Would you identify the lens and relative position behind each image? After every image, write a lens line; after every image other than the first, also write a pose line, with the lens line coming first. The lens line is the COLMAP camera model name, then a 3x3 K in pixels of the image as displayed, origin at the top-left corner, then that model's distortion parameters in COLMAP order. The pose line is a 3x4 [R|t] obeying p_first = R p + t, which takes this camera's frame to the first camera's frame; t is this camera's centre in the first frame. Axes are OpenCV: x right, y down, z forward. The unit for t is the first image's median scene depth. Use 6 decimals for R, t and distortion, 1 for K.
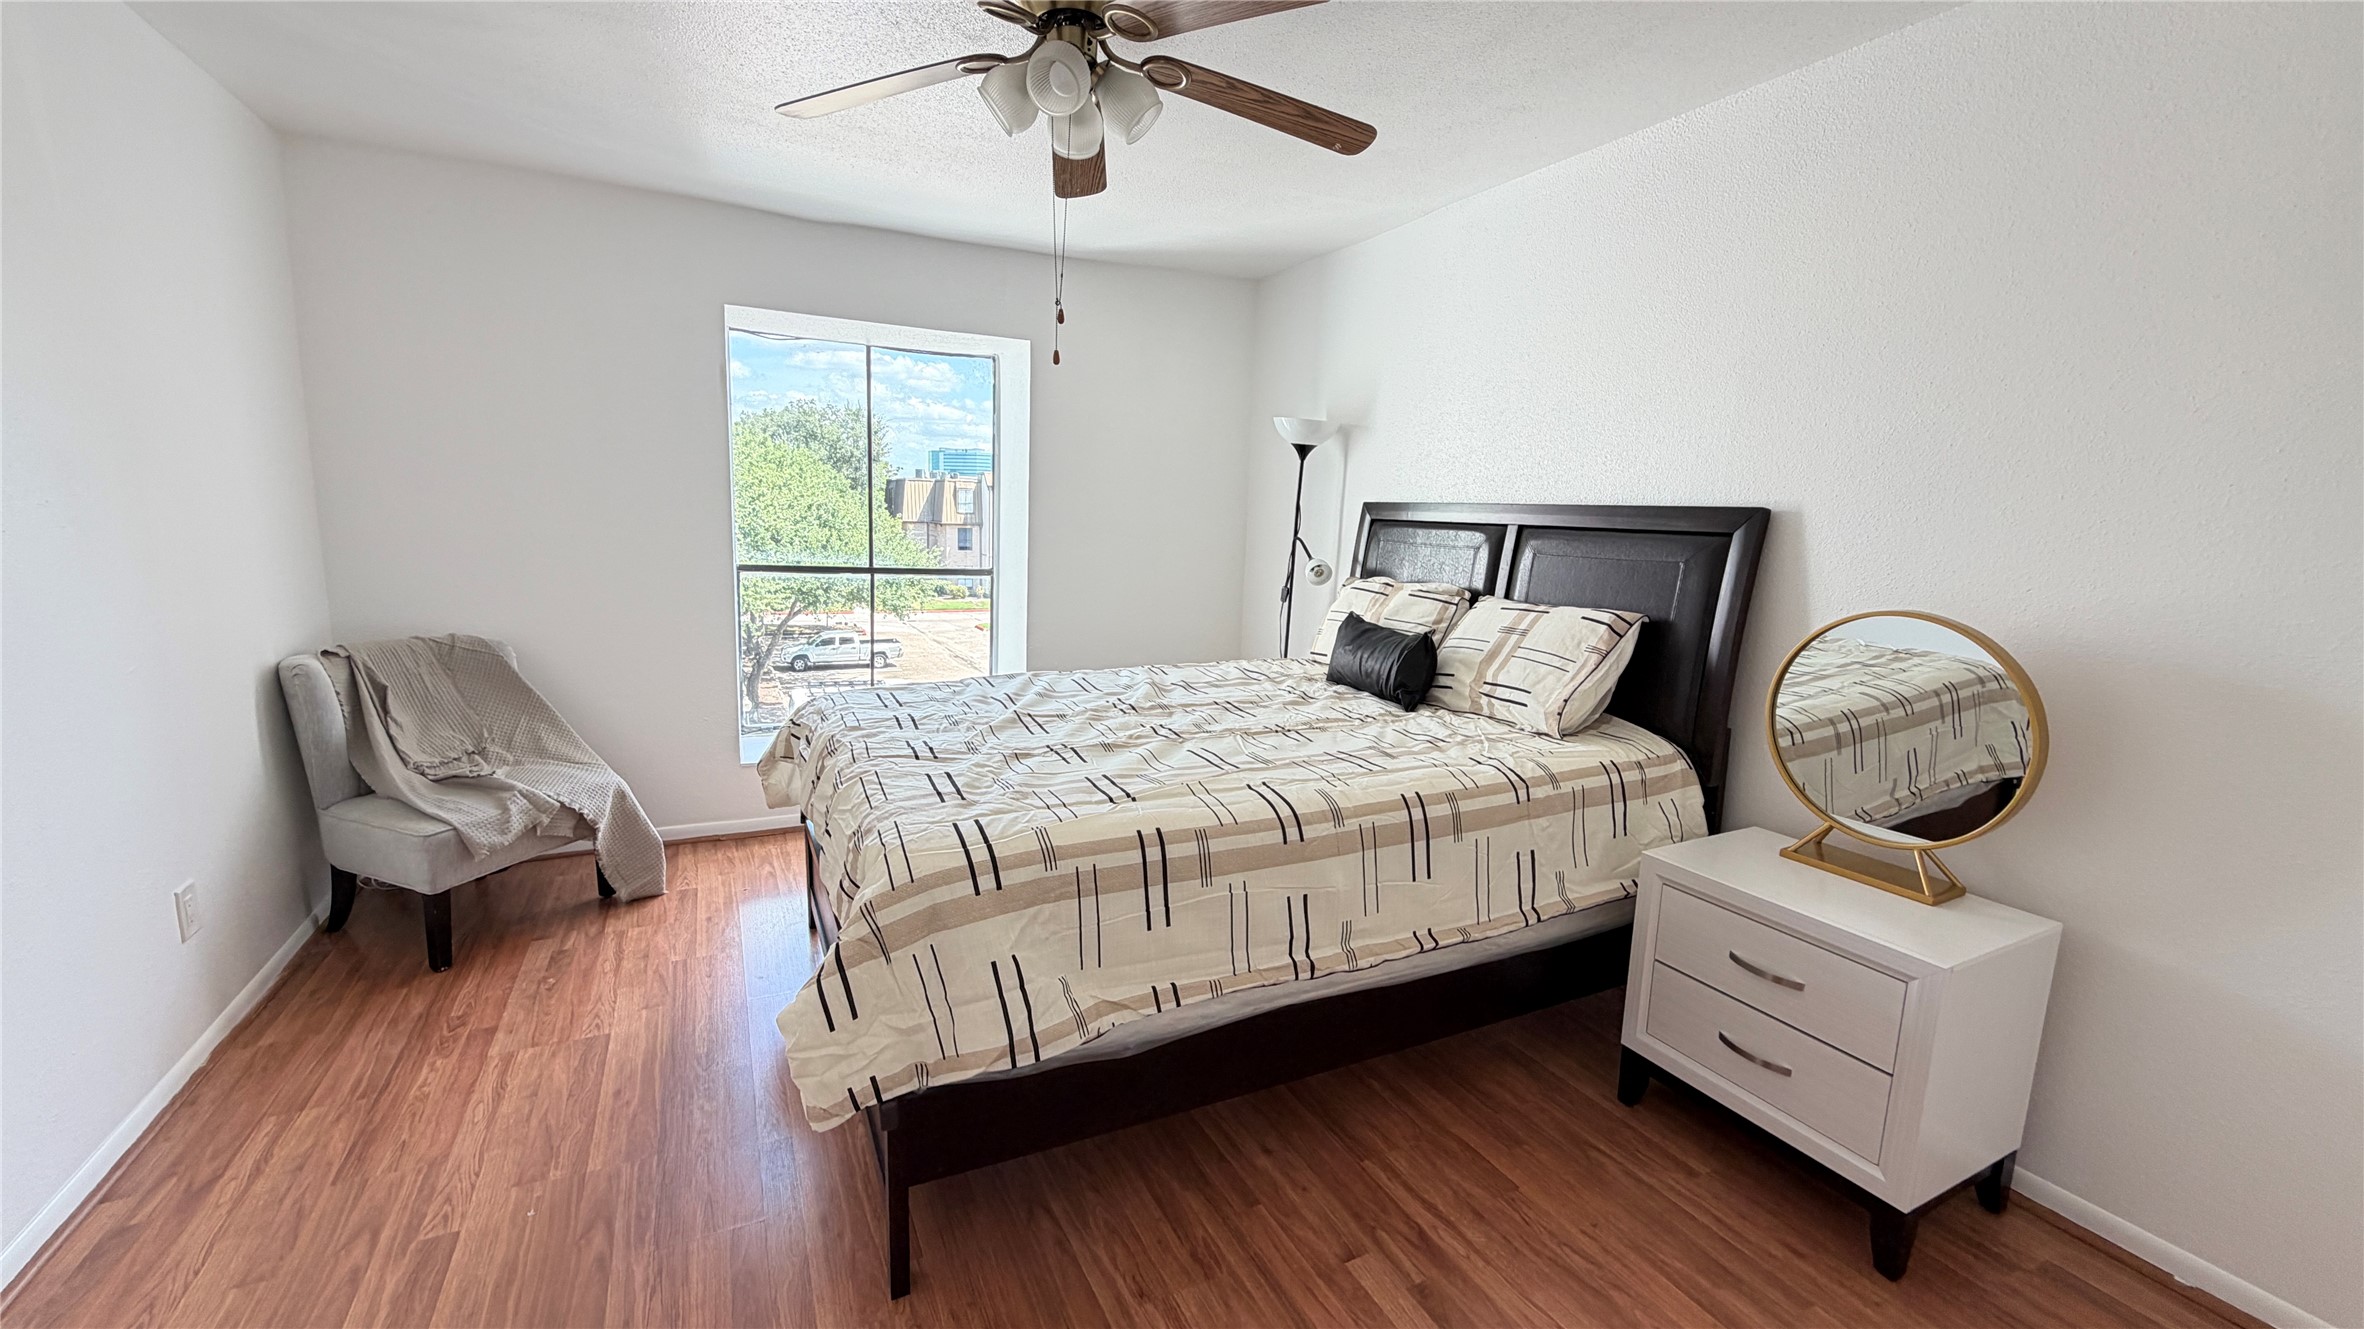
lens RADIAL K [[943.7, 0, 1173.2], [0, 943.7, 663.4], [0, 0, 1]] dist [0.001459, 0.000178]
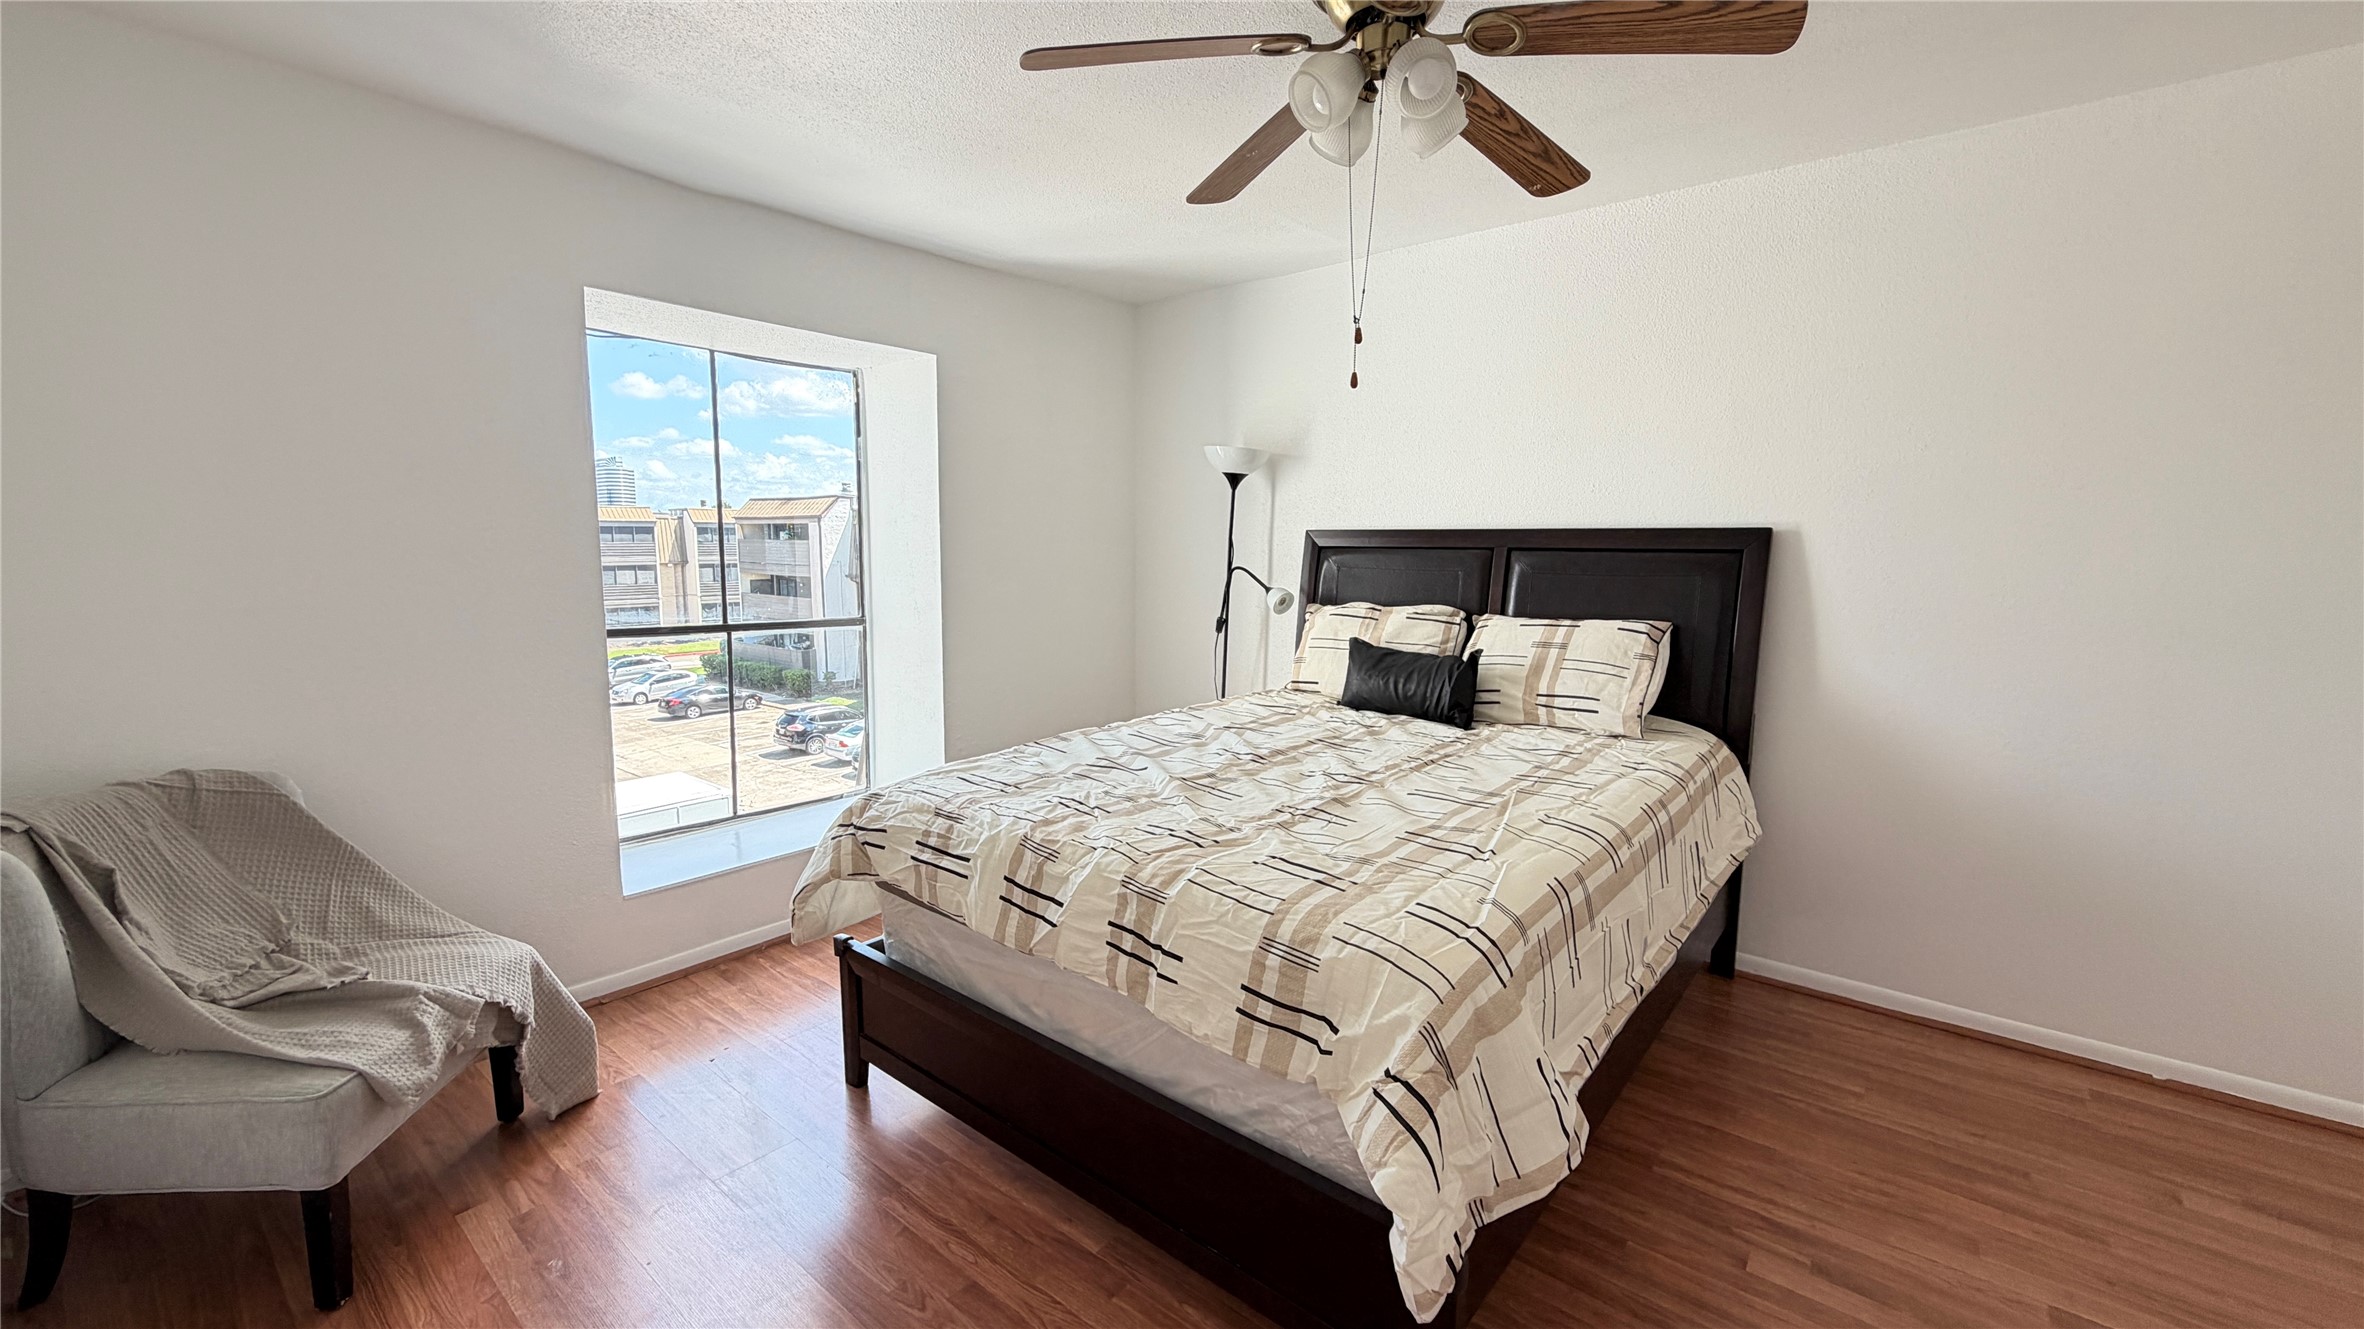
lens RADIAL K [[943.7, 0, 1177.1], [0, 943.7, 662.5], [0, 0, 1]] dist [0.001459, 0.000178]
pose [[0.911103, -0.078744, 0.404587, -0.480381], [0.090022, 0.995900, -0.008893, -0.044122], [-0.402228, 0.044524, 0.914456, 0.180639]]
